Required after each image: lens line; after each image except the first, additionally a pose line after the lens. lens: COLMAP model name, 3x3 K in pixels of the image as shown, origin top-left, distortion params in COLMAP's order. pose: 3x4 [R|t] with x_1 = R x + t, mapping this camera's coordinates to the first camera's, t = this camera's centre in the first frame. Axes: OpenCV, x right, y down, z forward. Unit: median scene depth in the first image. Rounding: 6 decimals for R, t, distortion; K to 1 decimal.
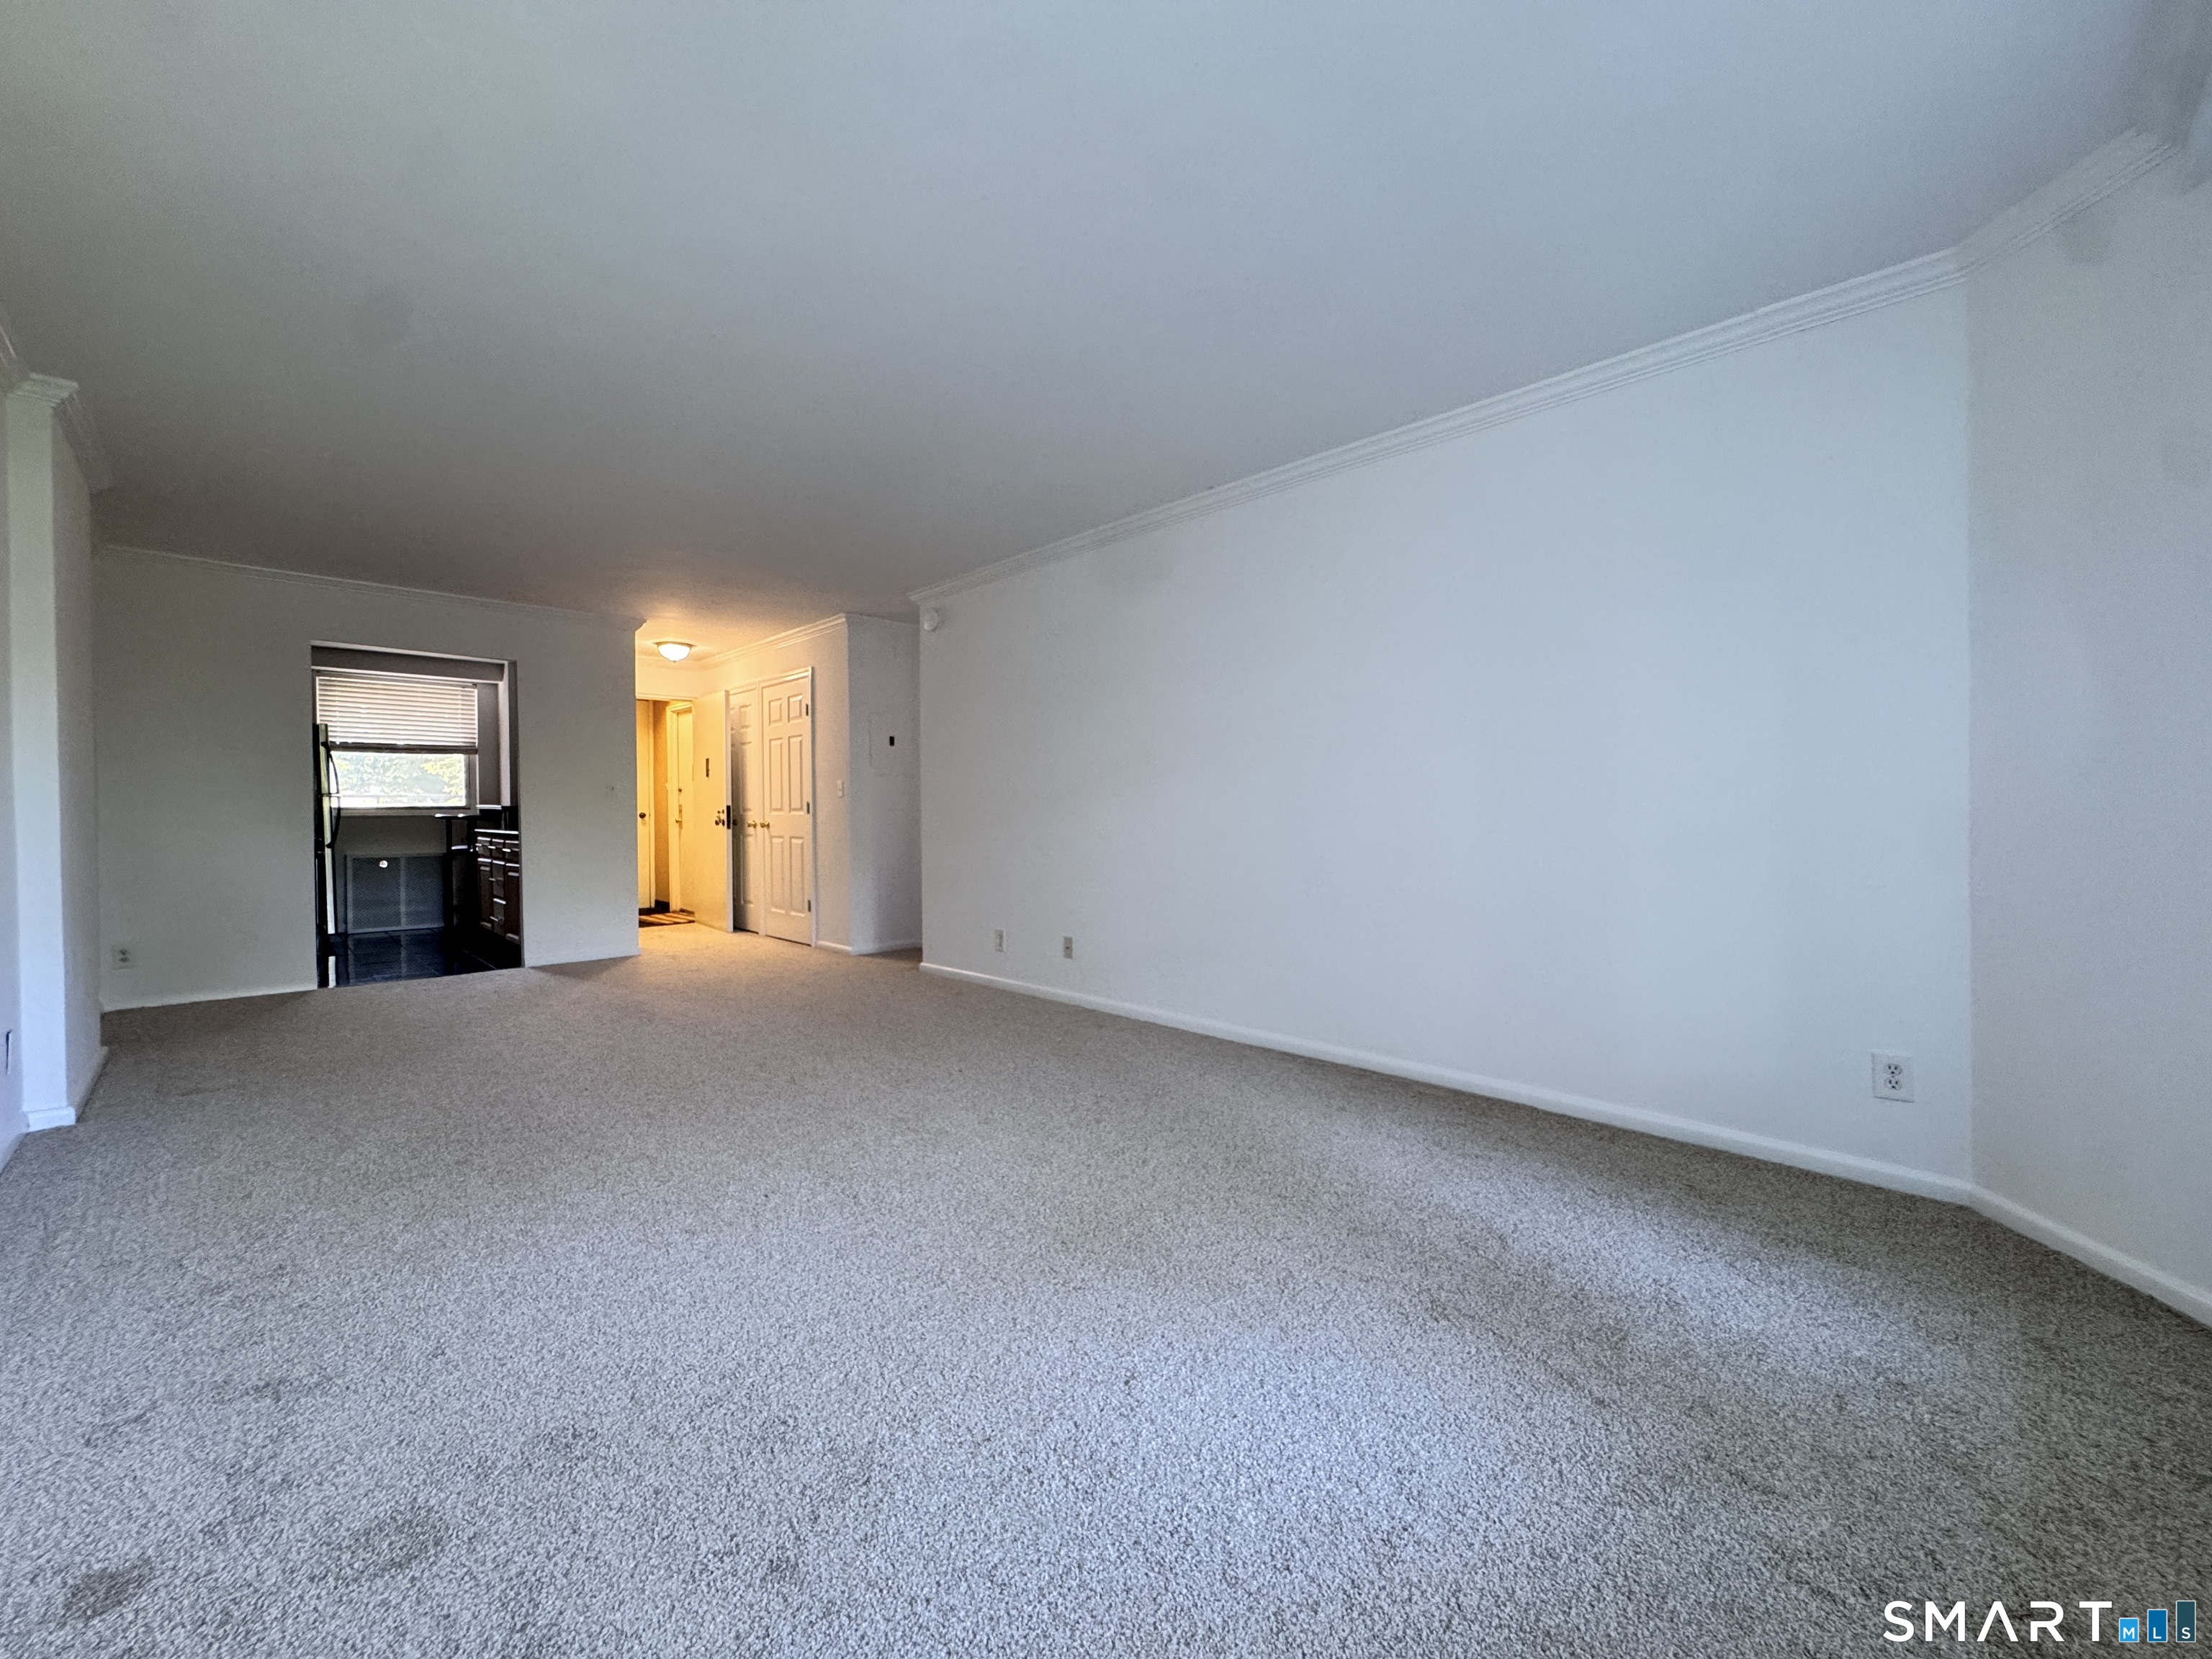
lens RADIAL K [[881.6, 0, 1103.1], [0, 881.6, 828.6], [0, 0, 1]] dist [-0.006107, 0.000797]
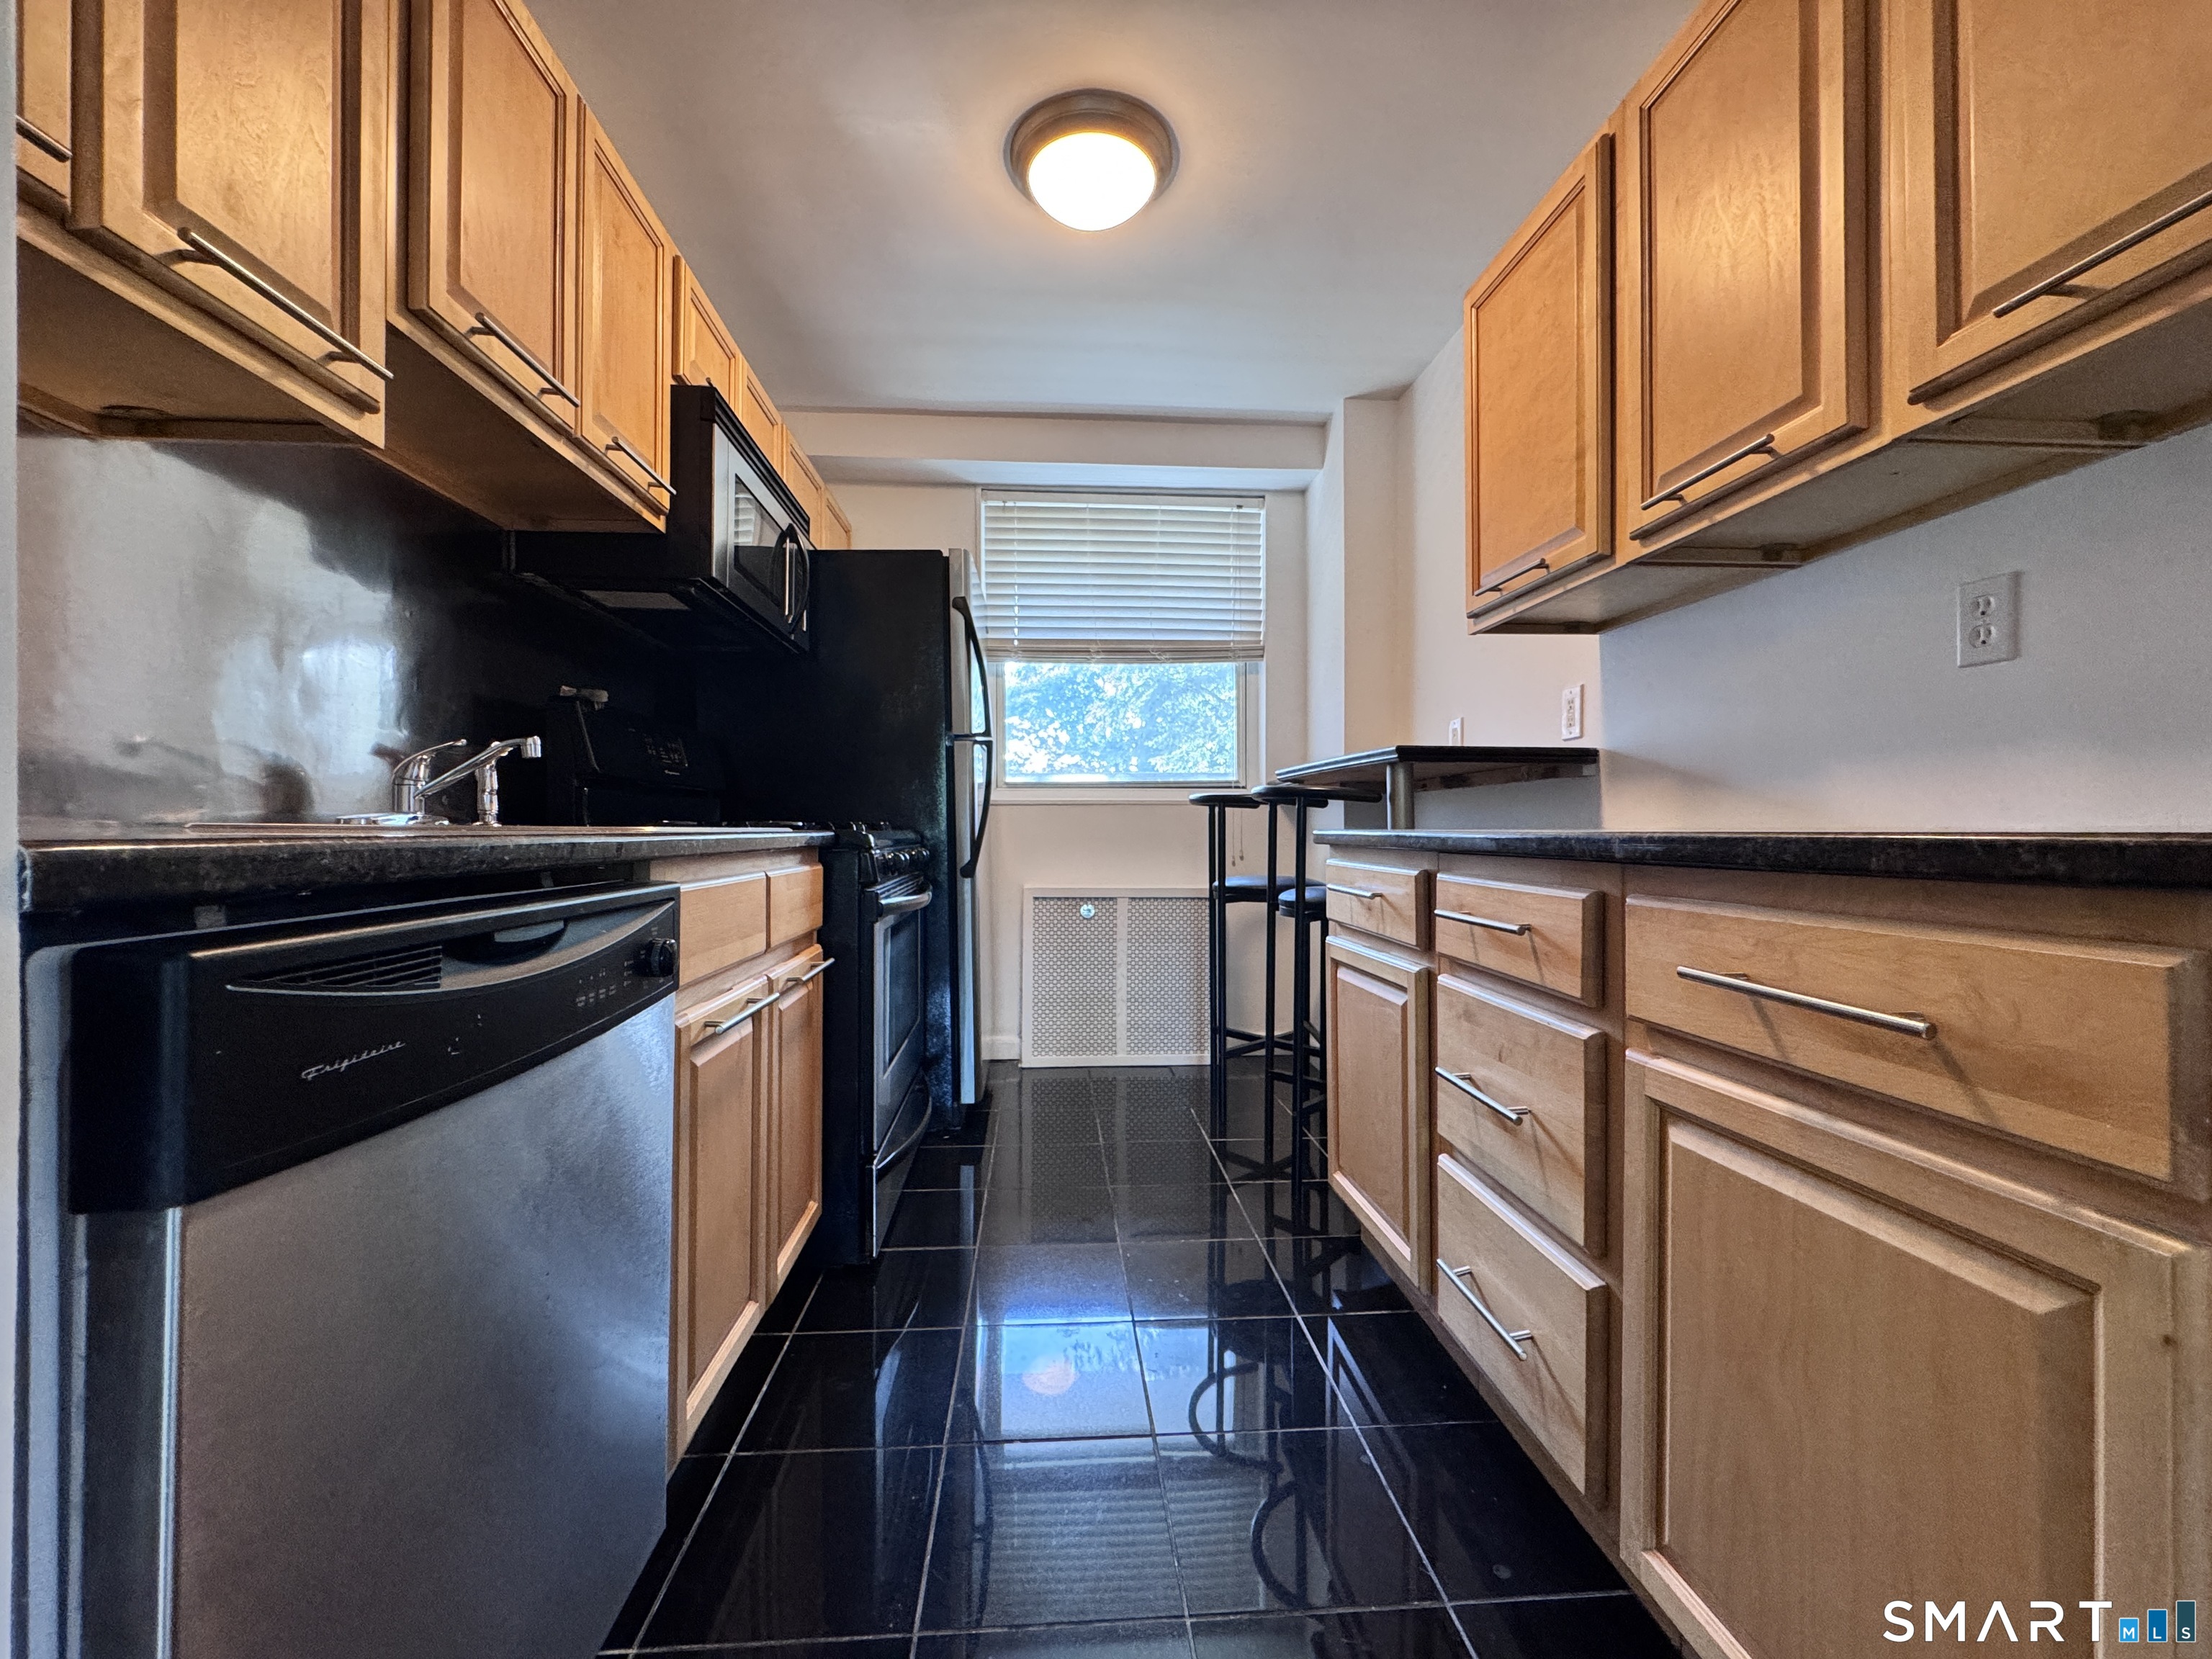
lens RADIAL K [[881.6, 0, 1106.6], [0, 881.6, 829.9], [0, 0, 1]] dist [-0.006107, 0.000797]
pose [[0.752225, -0.002072, -0.658903, -0.517322], [-0.018251, 0.999546, -0.023980, 0.010868], [0.658654, 0.030064, 0.751845, 0.667526]]
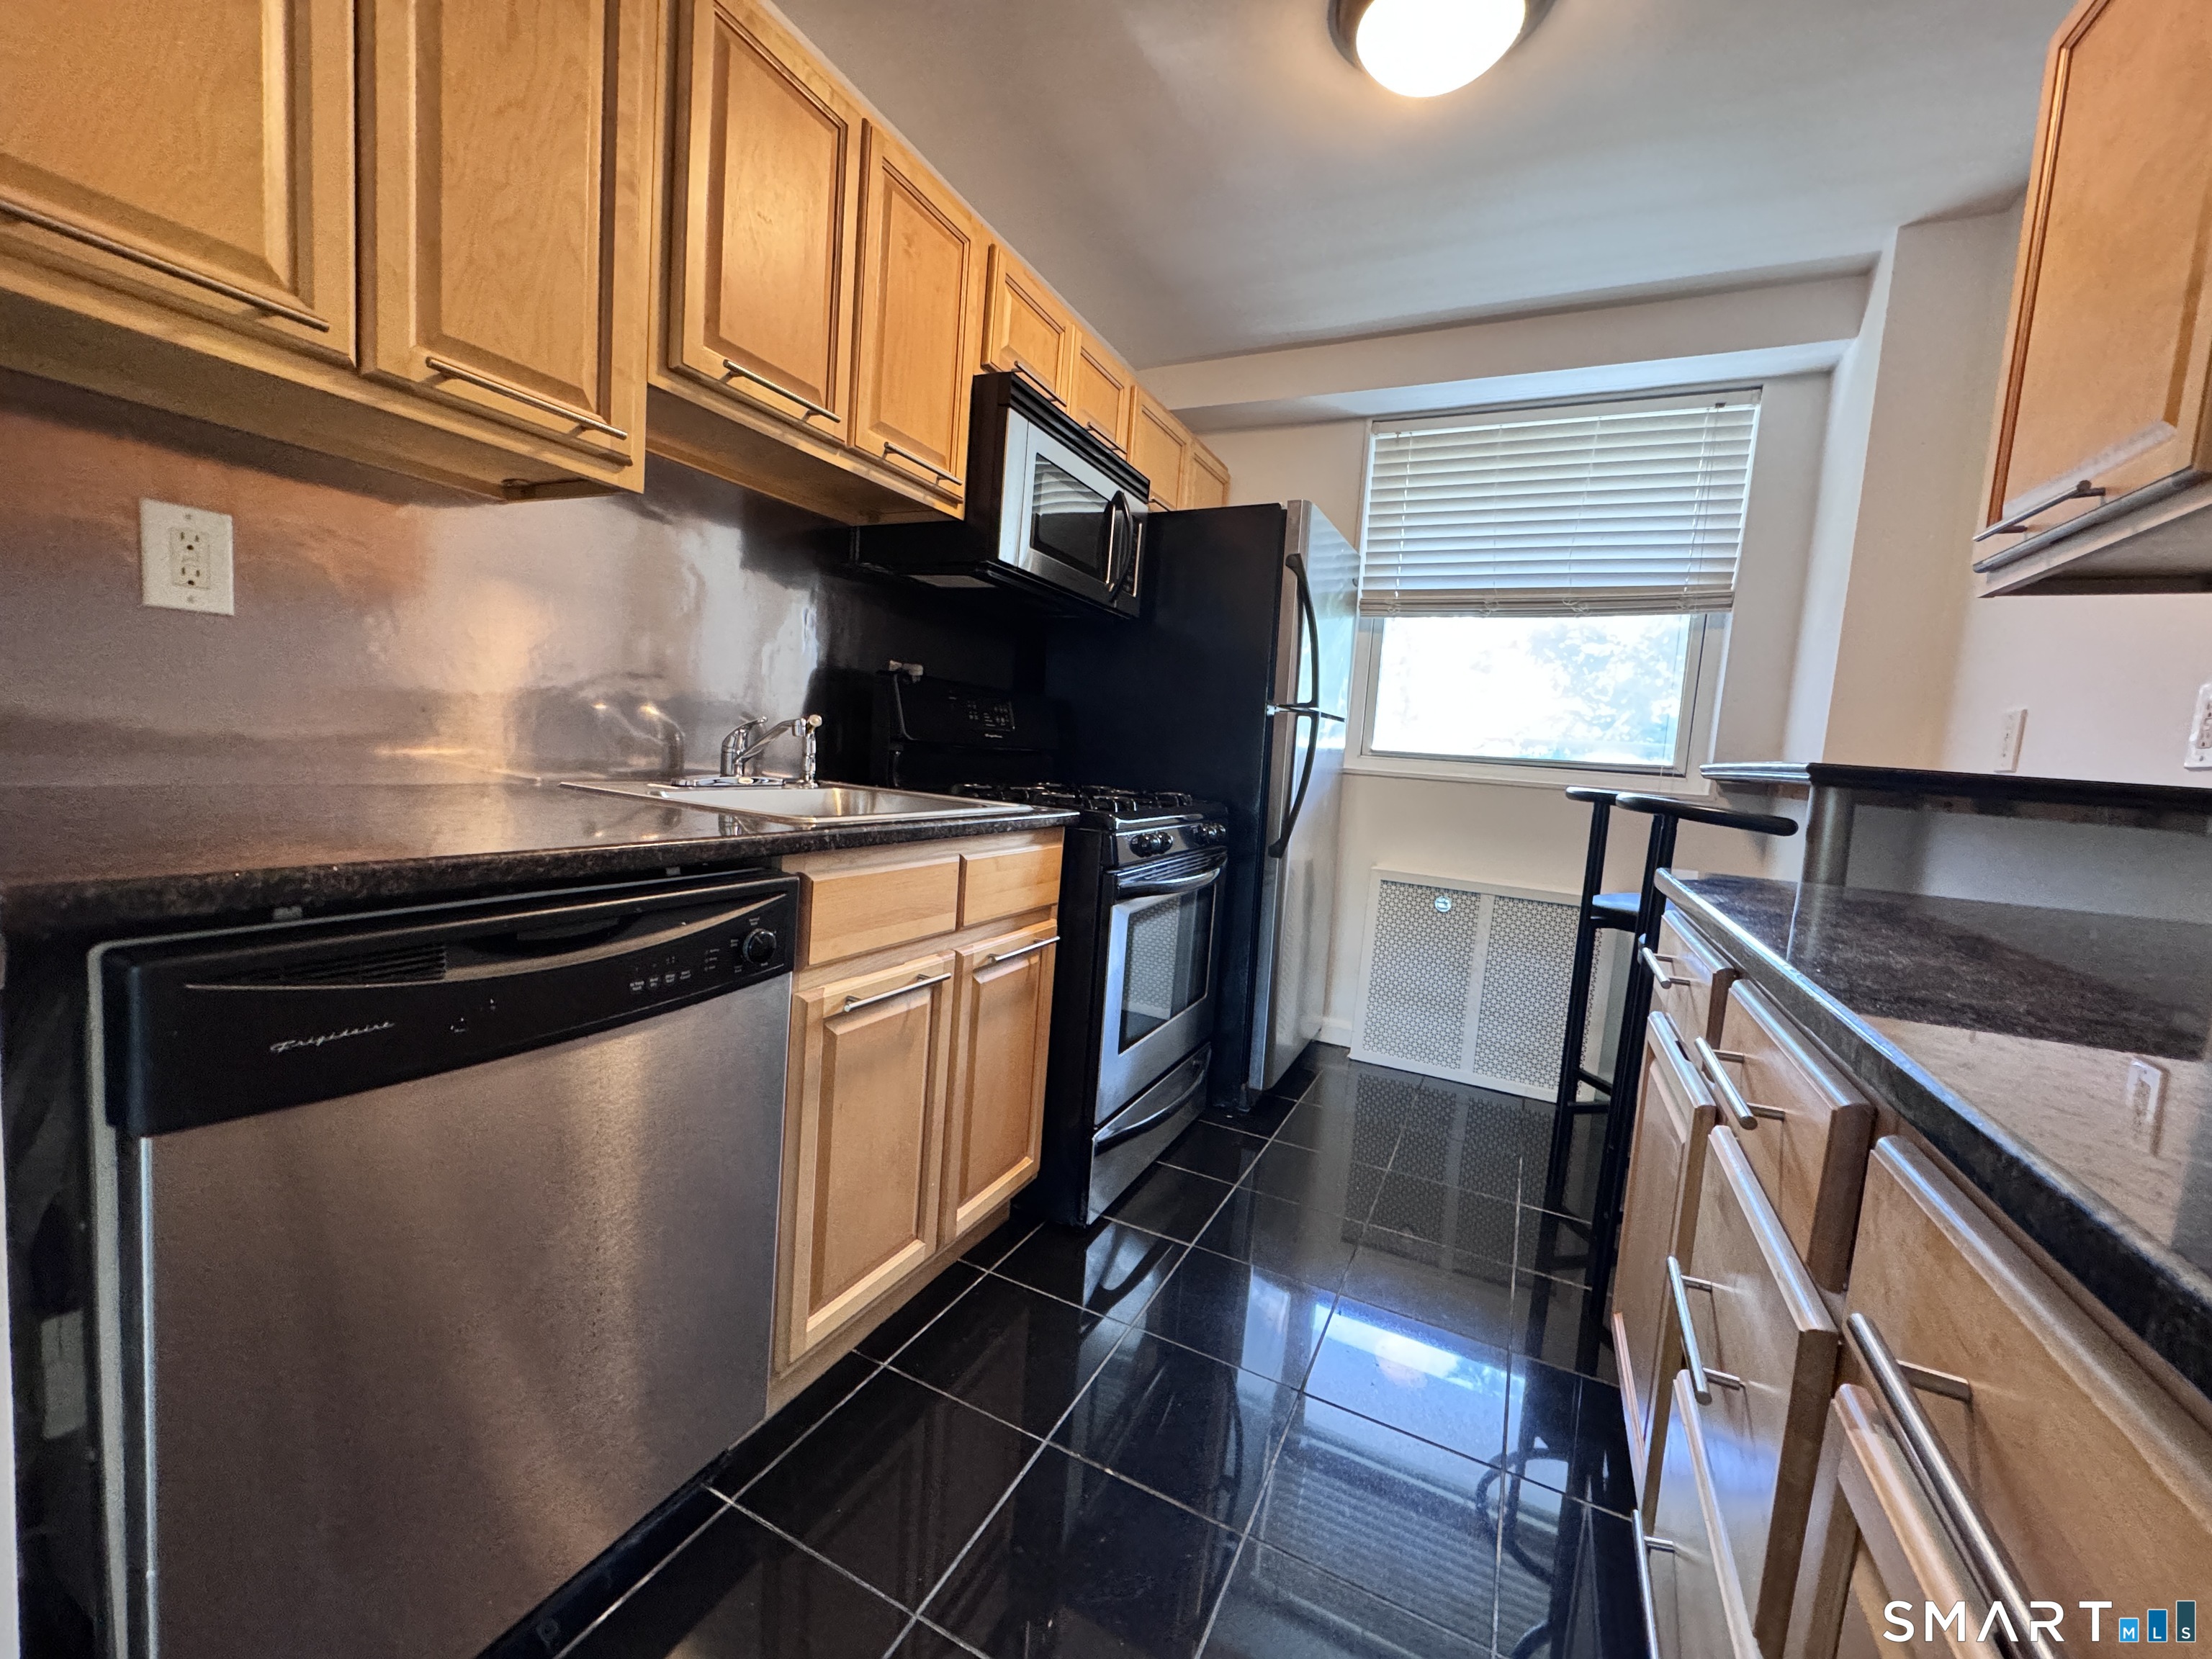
lens RADIAL K [[881.6, 0, 1104.3], [0, 881.6, 830.1], [0, 0, 1]] dist [-0.006107, 0.000797]
pose [[0.318203, 0.110490, -0.941562, -0.500755], [-0.101853, 0.991421, 0.081920, -0.007352], [0.942535, 0.069833, 0.326726, 0.722811]]
